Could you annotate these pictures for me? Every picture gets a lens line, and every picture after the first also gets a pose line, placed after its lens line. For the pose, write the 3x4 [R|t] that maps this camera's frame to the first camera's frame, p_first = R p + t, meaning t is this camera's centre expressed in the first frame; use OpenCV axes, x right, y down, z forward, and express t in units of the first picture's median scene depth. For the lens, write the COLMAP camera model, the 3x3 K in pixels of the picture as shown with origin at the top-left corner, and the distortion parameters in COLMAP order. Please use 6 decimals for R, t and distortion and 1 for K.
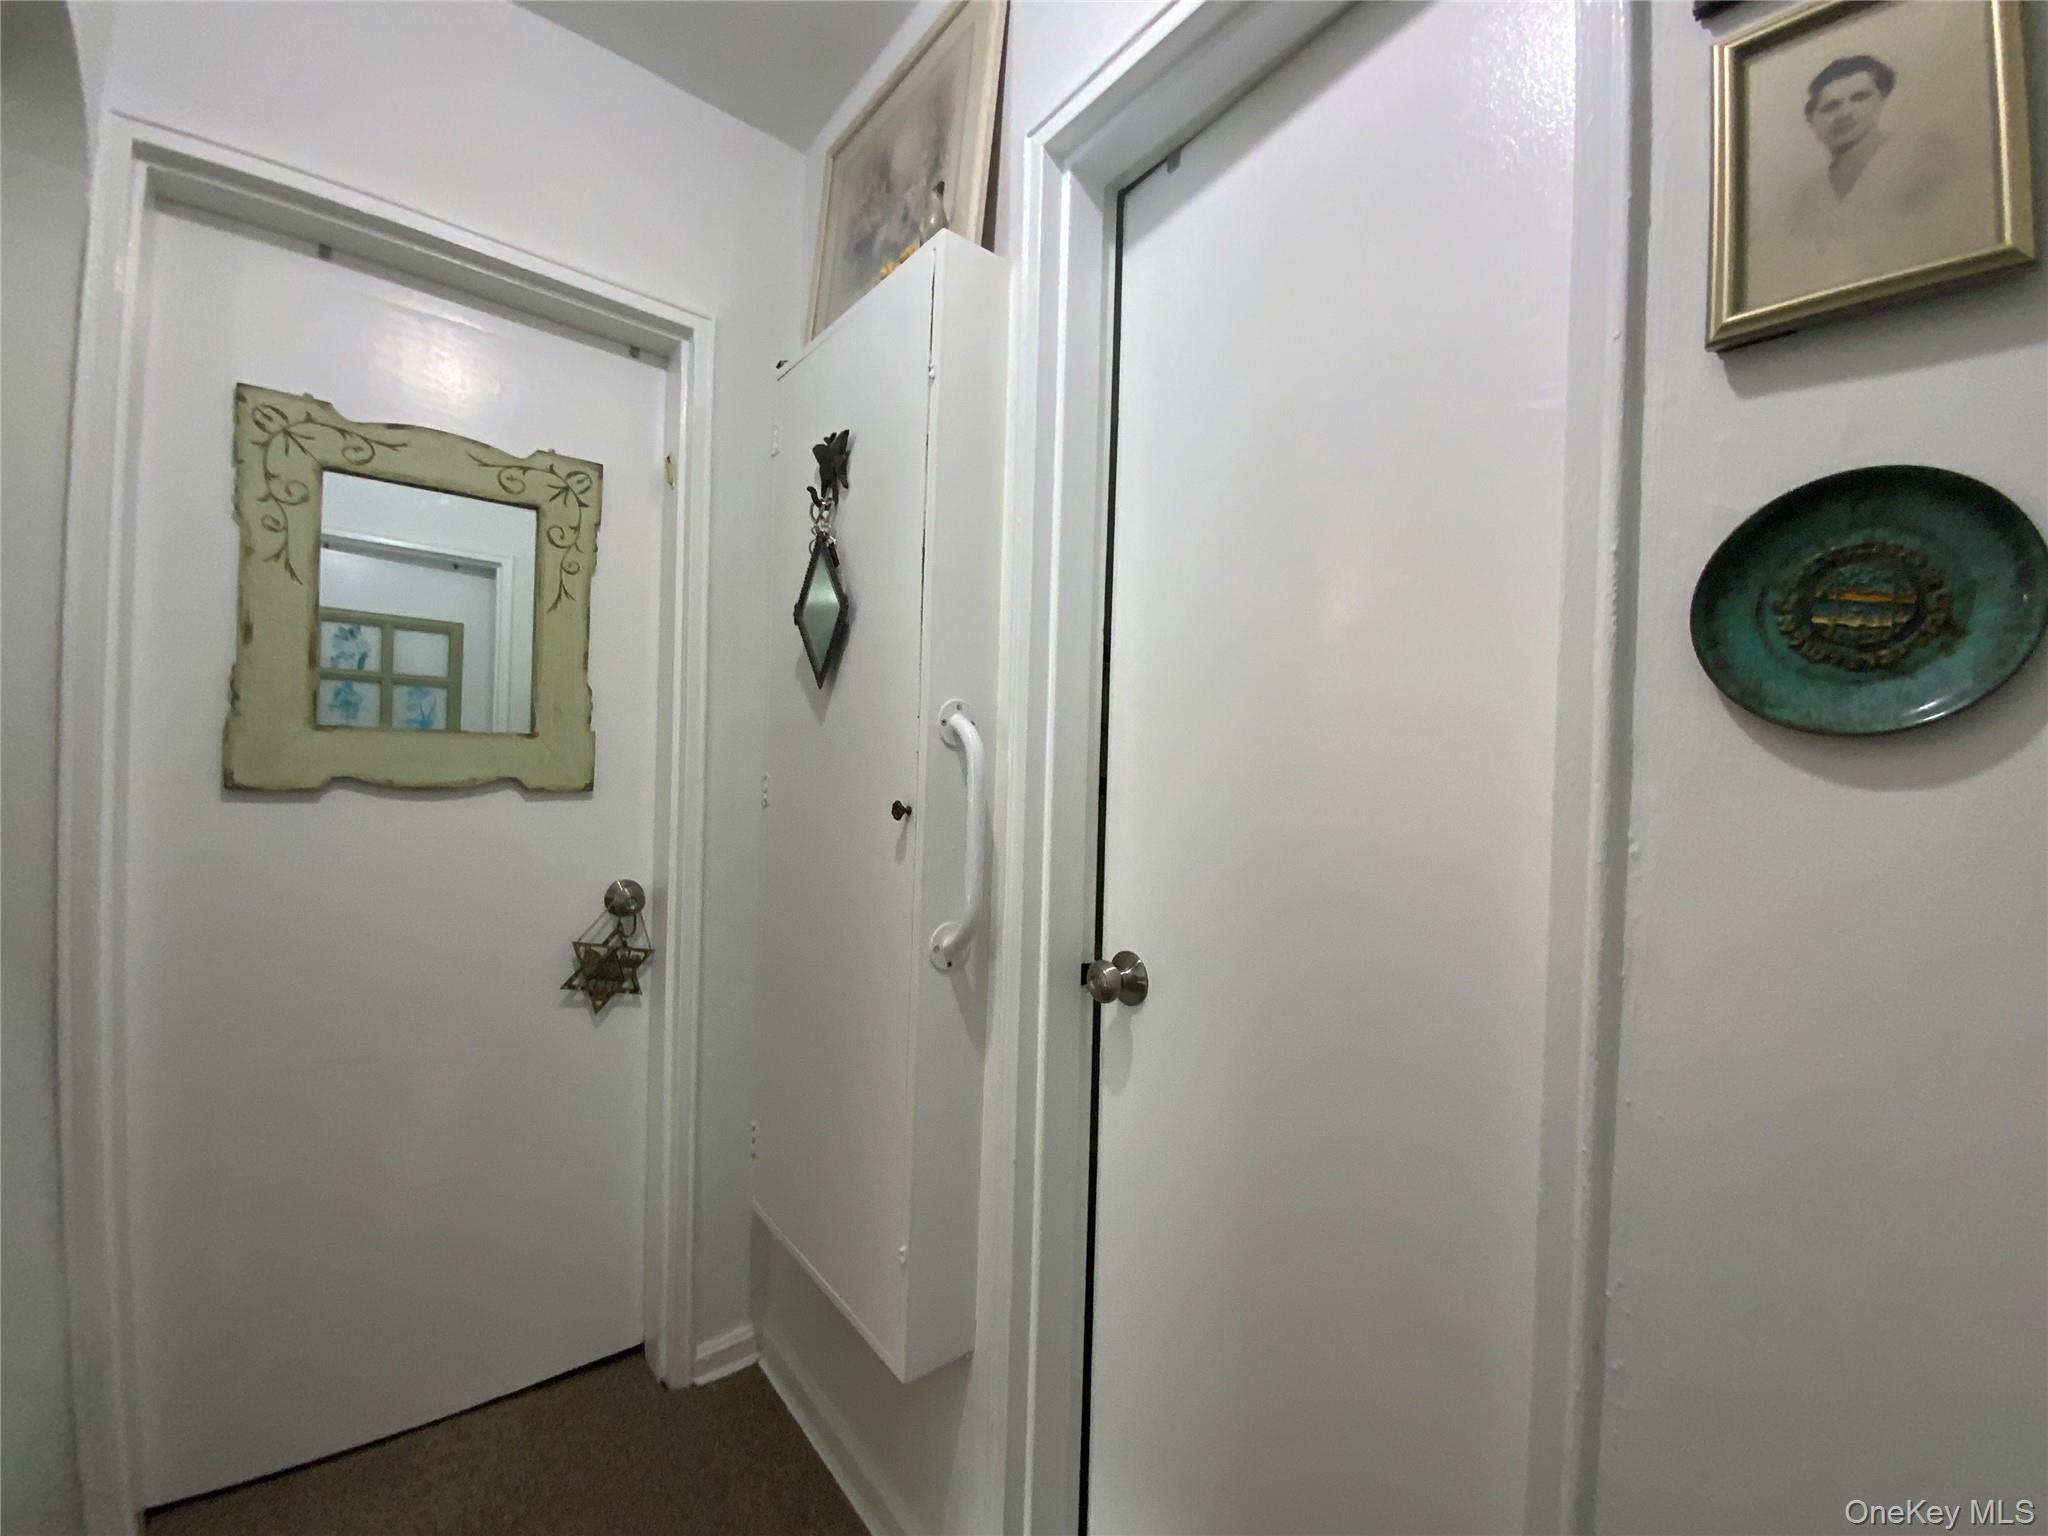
lens RADIAL K [[831.4, 0, 1024.0], [0, 831.4, 768.0], [0, 0, 1]] dist [0.027093, -0.020800]
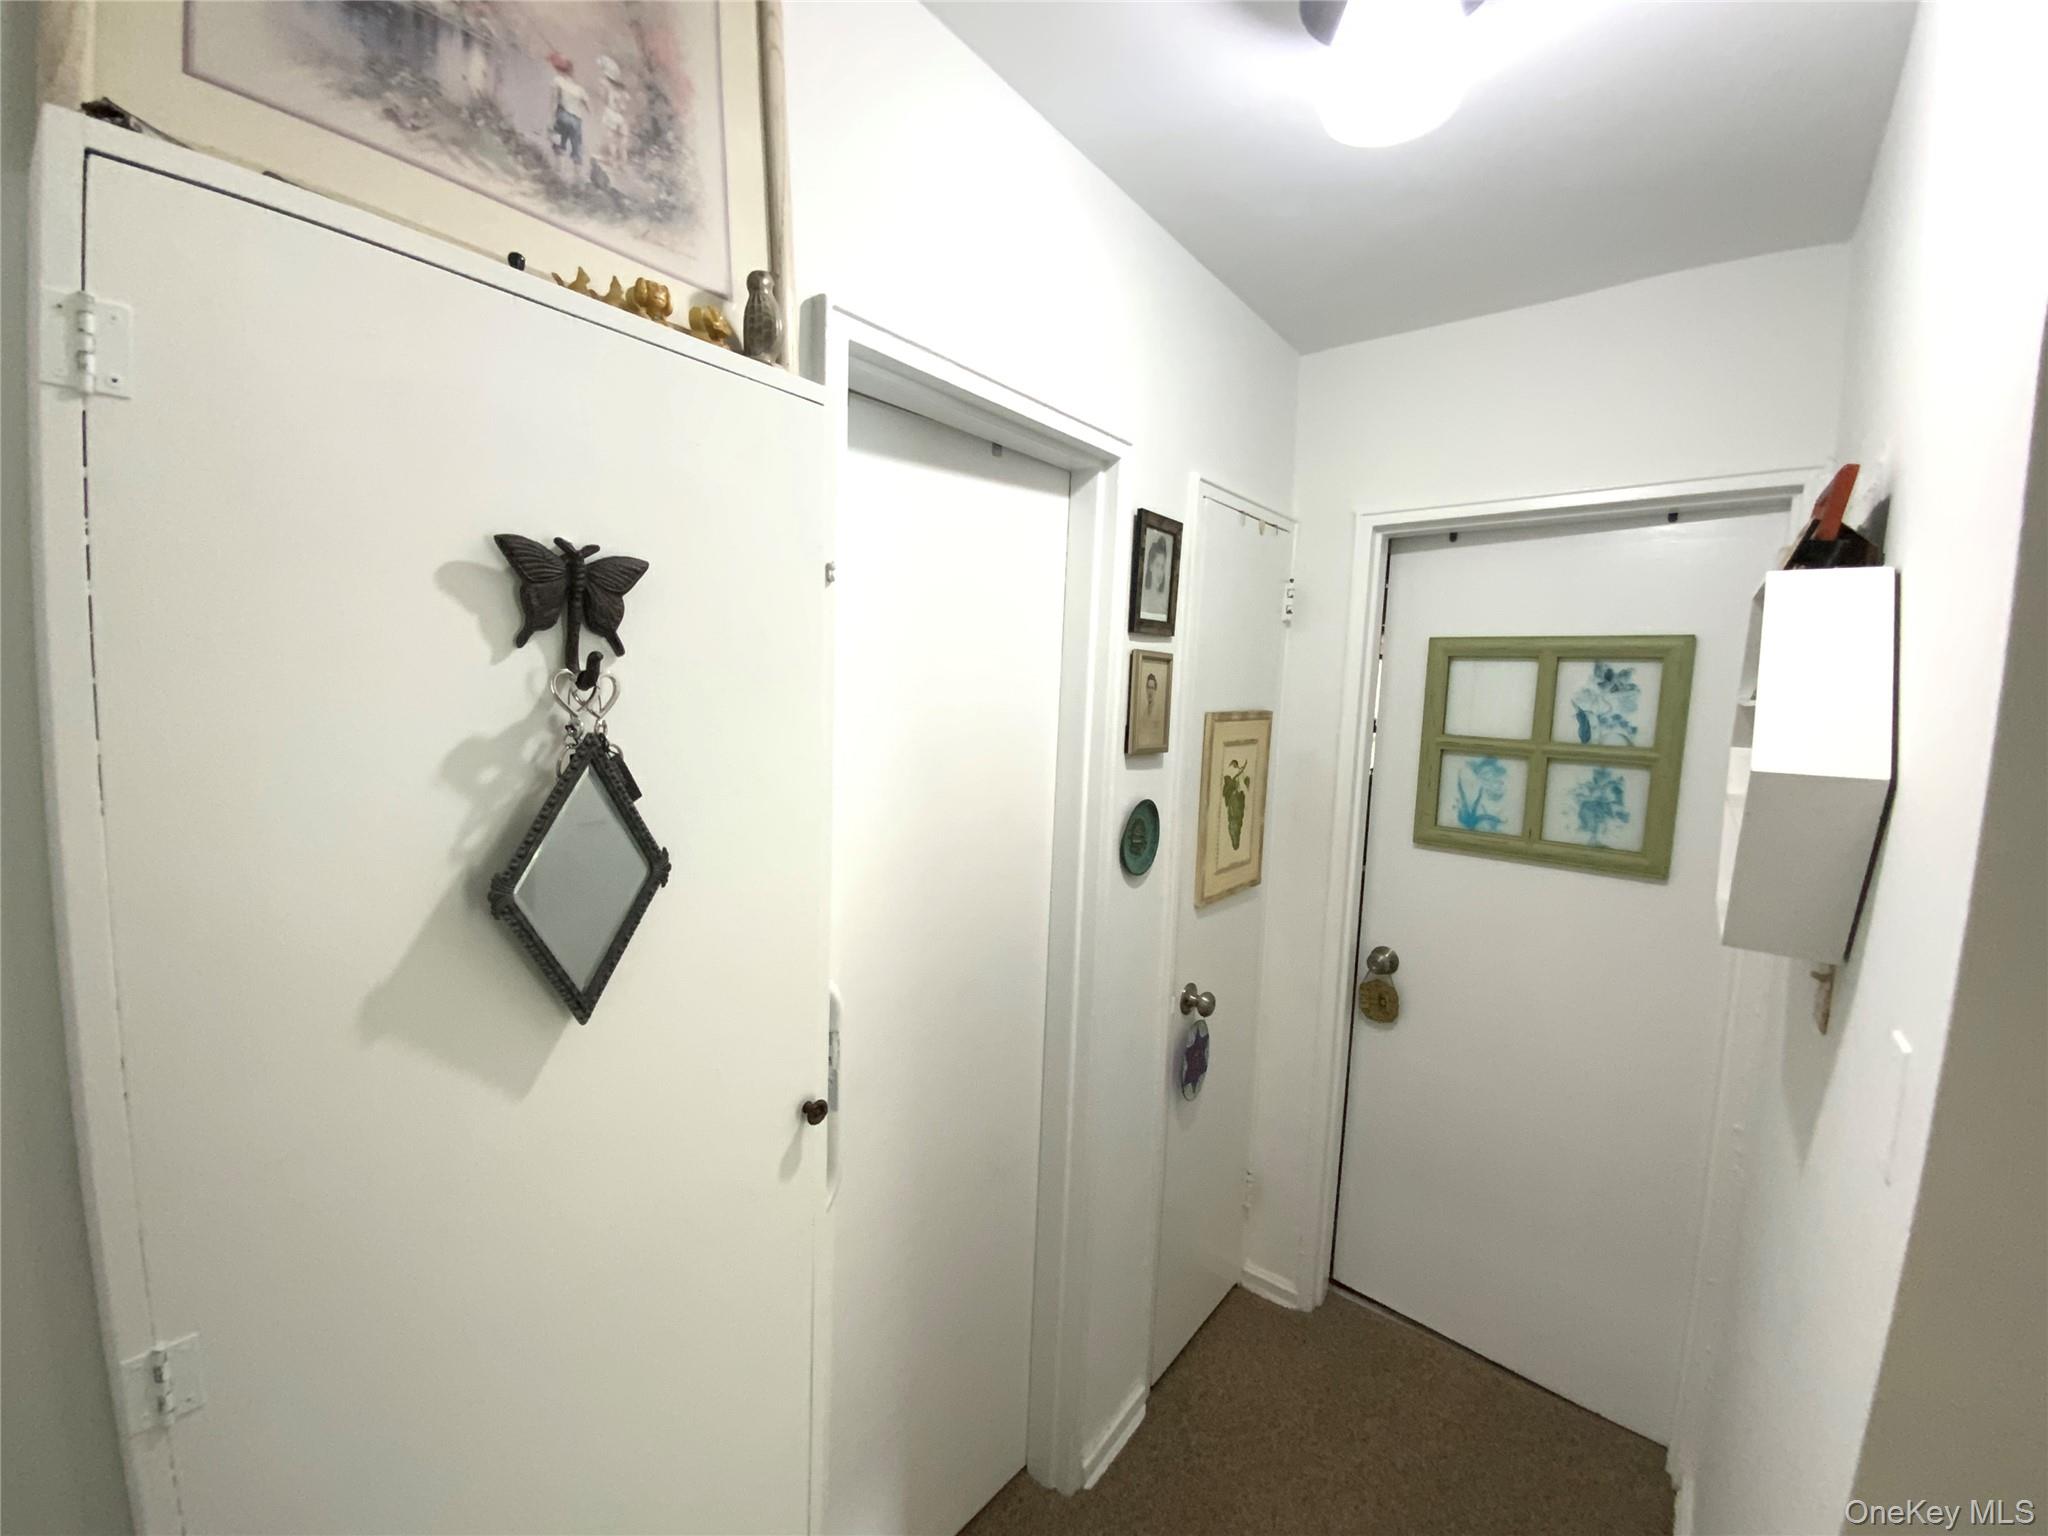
lens RADIAL K [[831.4, 0, 1024.0], [0, 831.4, 768.0], [0, 0, 1]] dist [0.027093, -0.020800]
pose [[-0.235950, -0.142047, 0.961327, -0.932052], [-0.048930, 0.989741, 0.134236, -0.396381], [-0.970533, -0.015365, -0.240480, 0.995399]]
